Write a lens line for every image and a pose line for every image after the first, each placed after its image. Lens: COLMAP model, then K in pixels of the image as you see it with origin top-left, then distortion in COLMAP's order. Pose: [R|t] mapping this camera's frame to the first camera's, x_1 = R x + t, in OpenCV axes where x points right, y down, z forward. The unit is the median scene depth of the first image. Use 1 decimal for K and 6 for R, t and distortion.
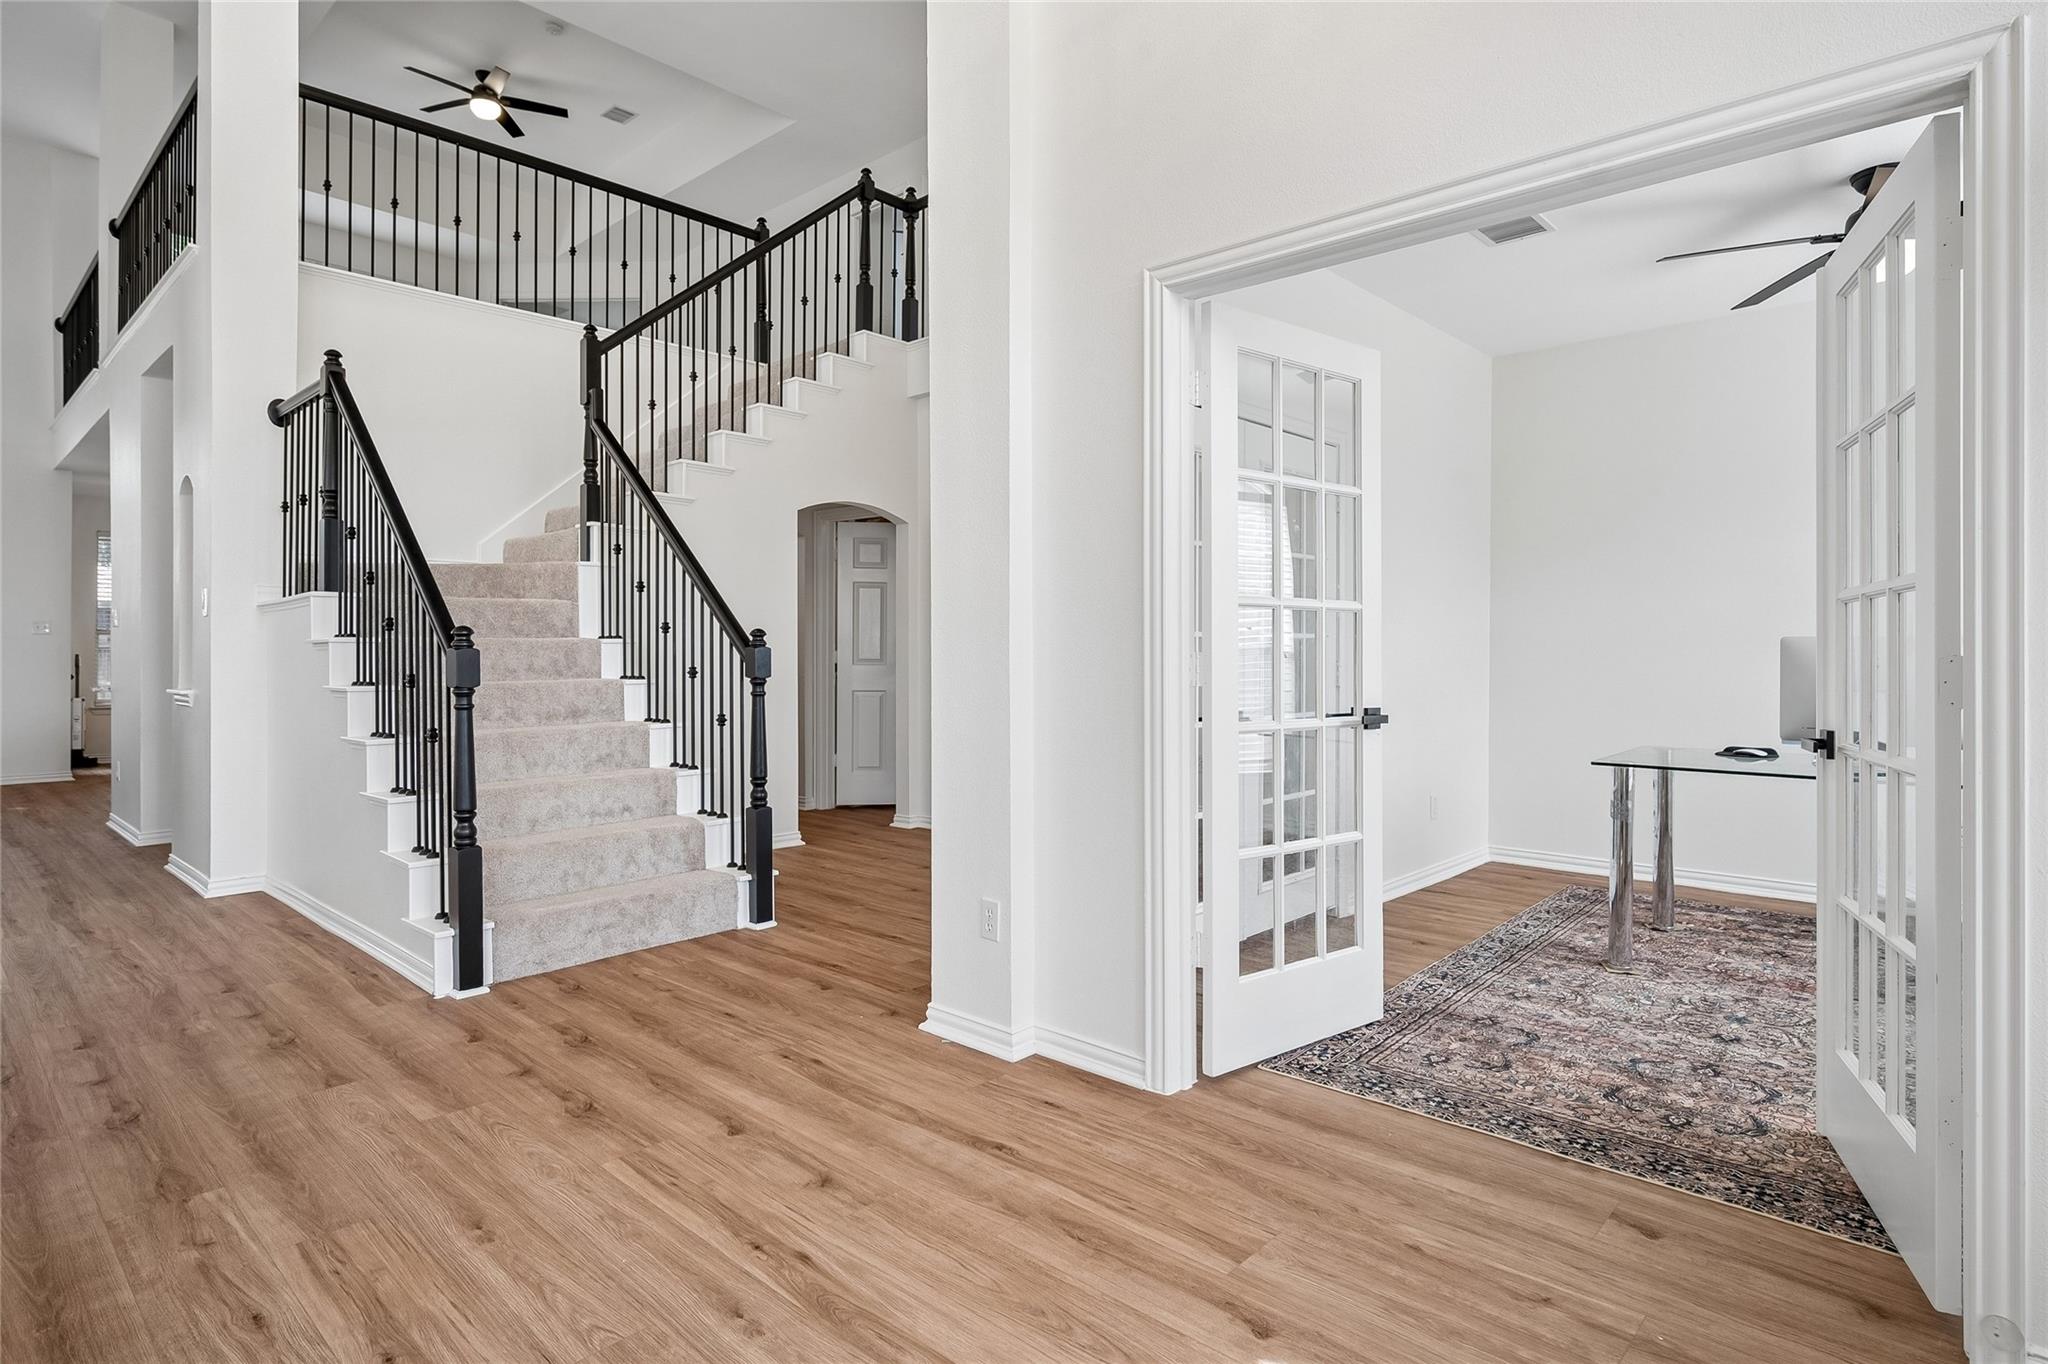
lens RADIAL K [[1069.9, 0, 1012.6], [0, 1069.9, 664.1], [0, 0, 1]] dist [-0.001691, -0.000284]
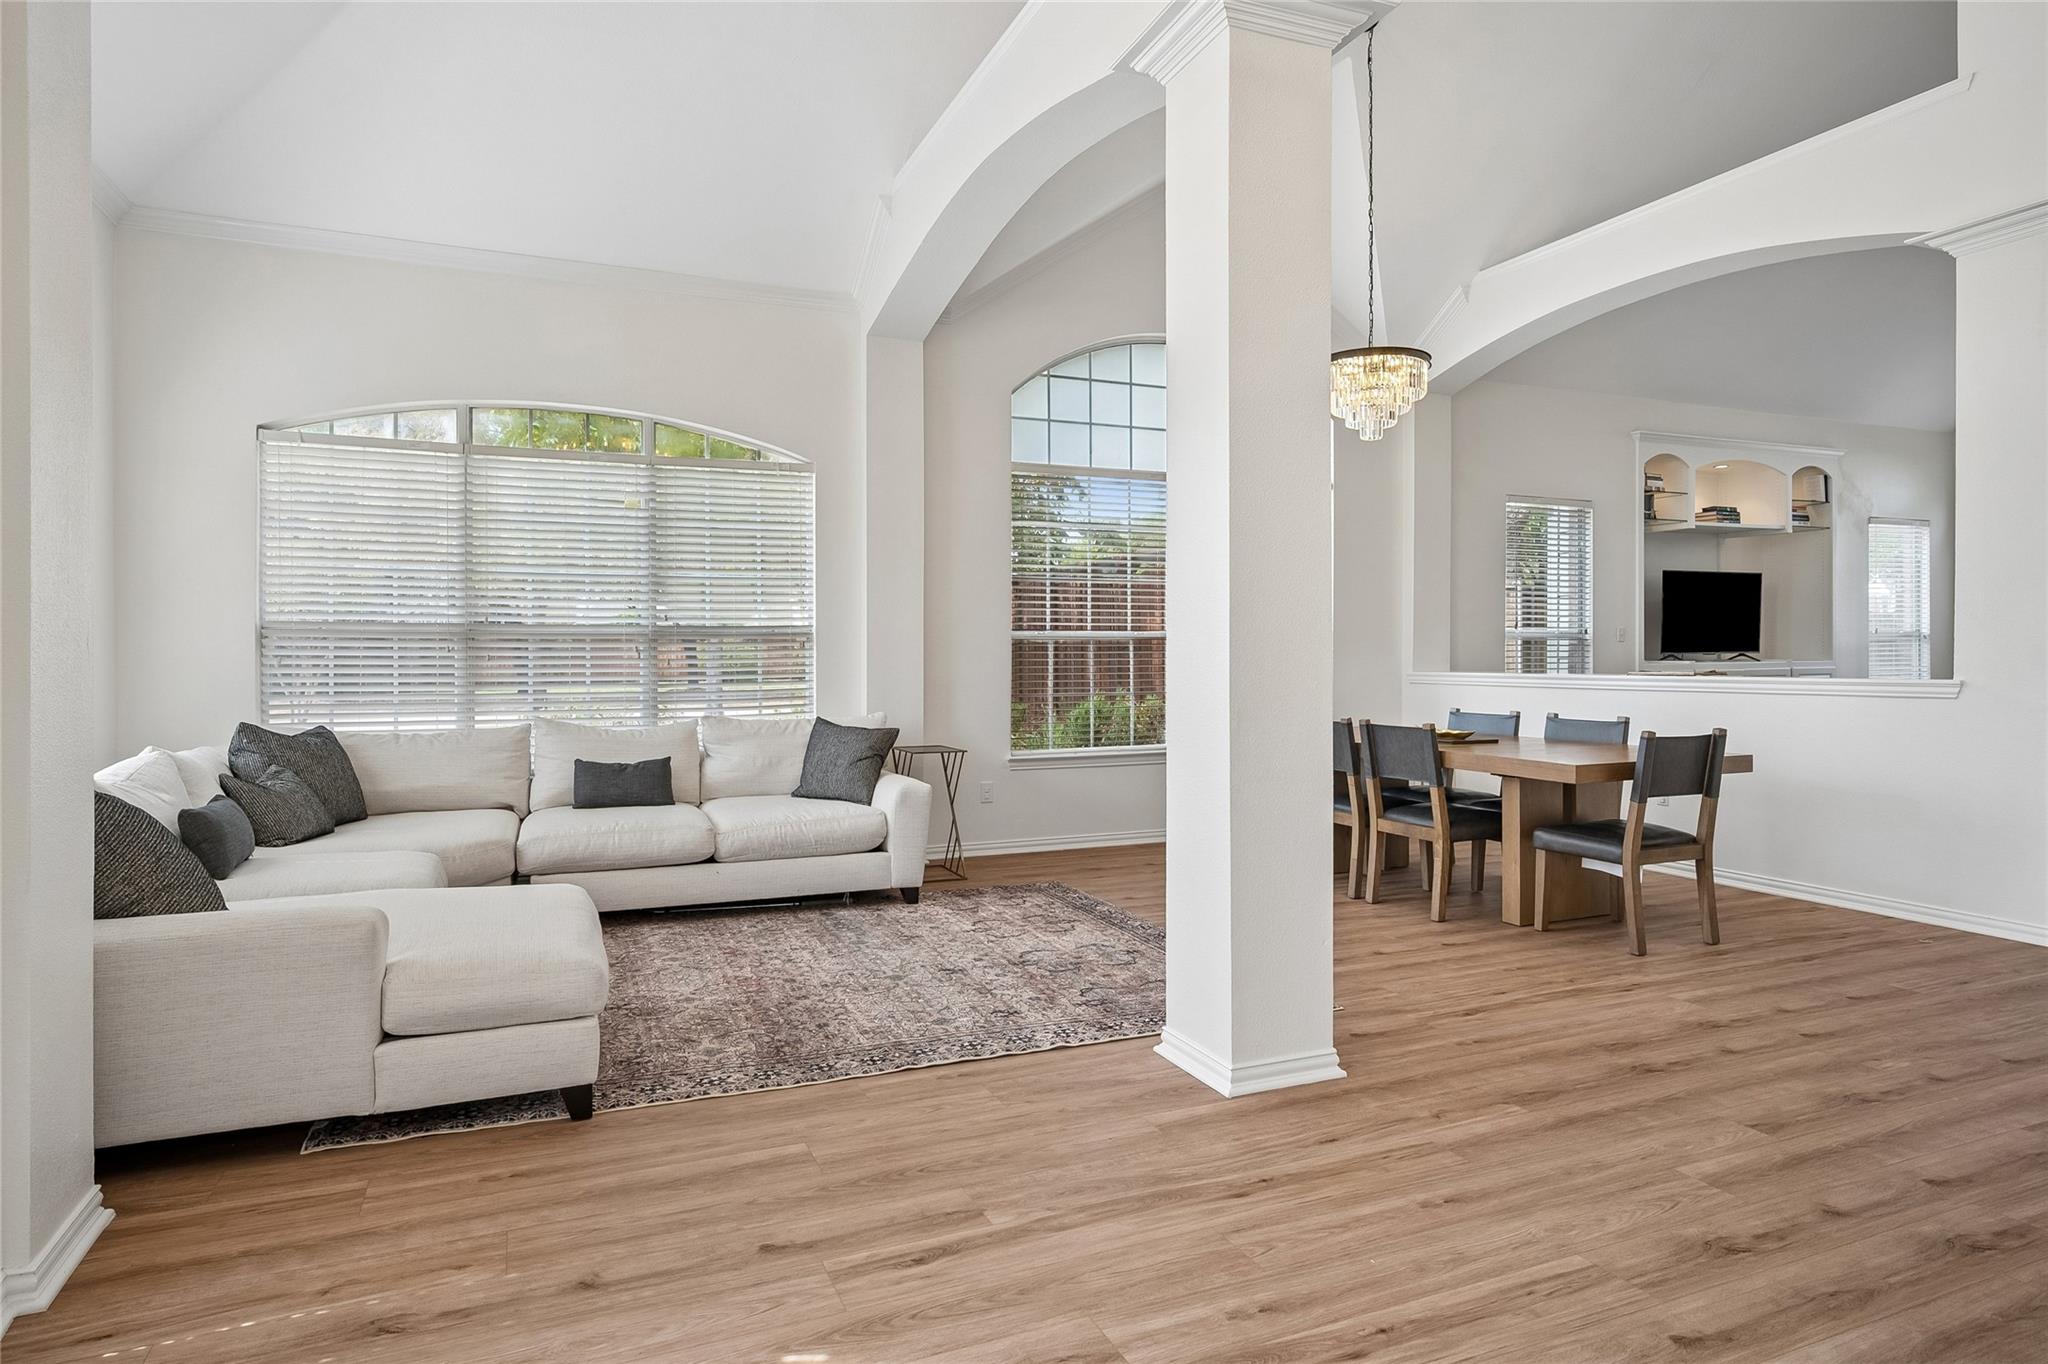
lens RADIAL K [[1162.6, 0, 1033.4], [0, 1162.6, 665.8], [0, 0, 1]] dist [0.000802, -0.000089]
pose [[-0.396145, 0.009438, -0.918140, 0.632393], [-0.006320, 0.999895, 0.013006, -0.037298], [0.918166, 0.010955, -0.396044, 0.870433]]
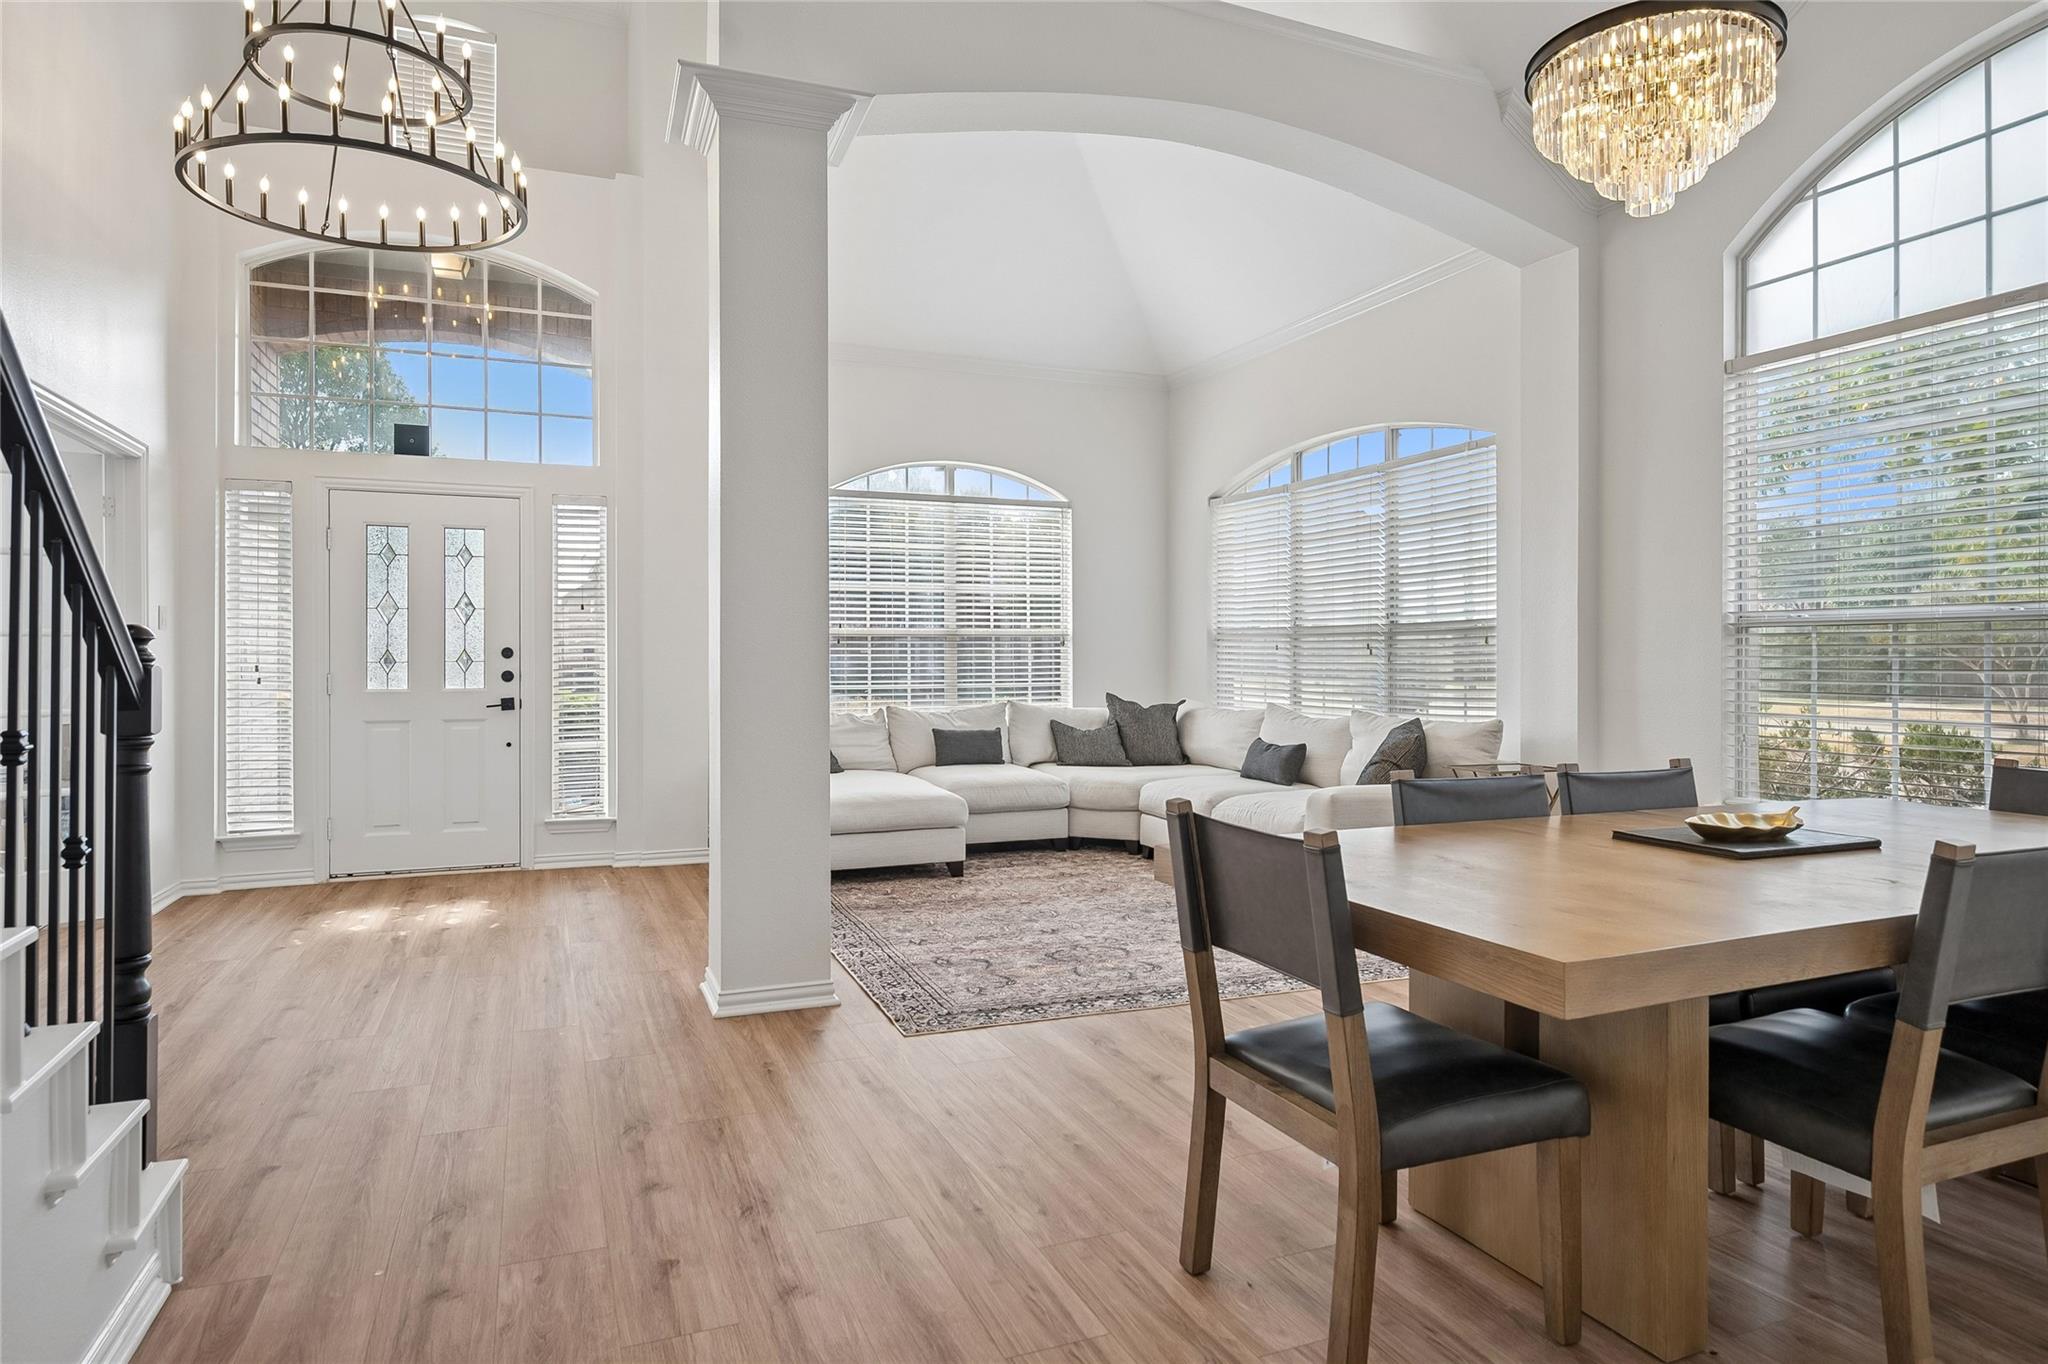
lens RADIAL K [[1162.6, 0, 1028.2], [0, 1162.6, 667.8], [0, 0, 1]] dist [0.000802, -0.000089]
pose [[-0.915805, -0.002354, 0.401616, -1.610803], [0.004210, 0.999872, 0.015462, -0.030207], [-0.401601, 0.015851, -0.915677, 1.848717]]
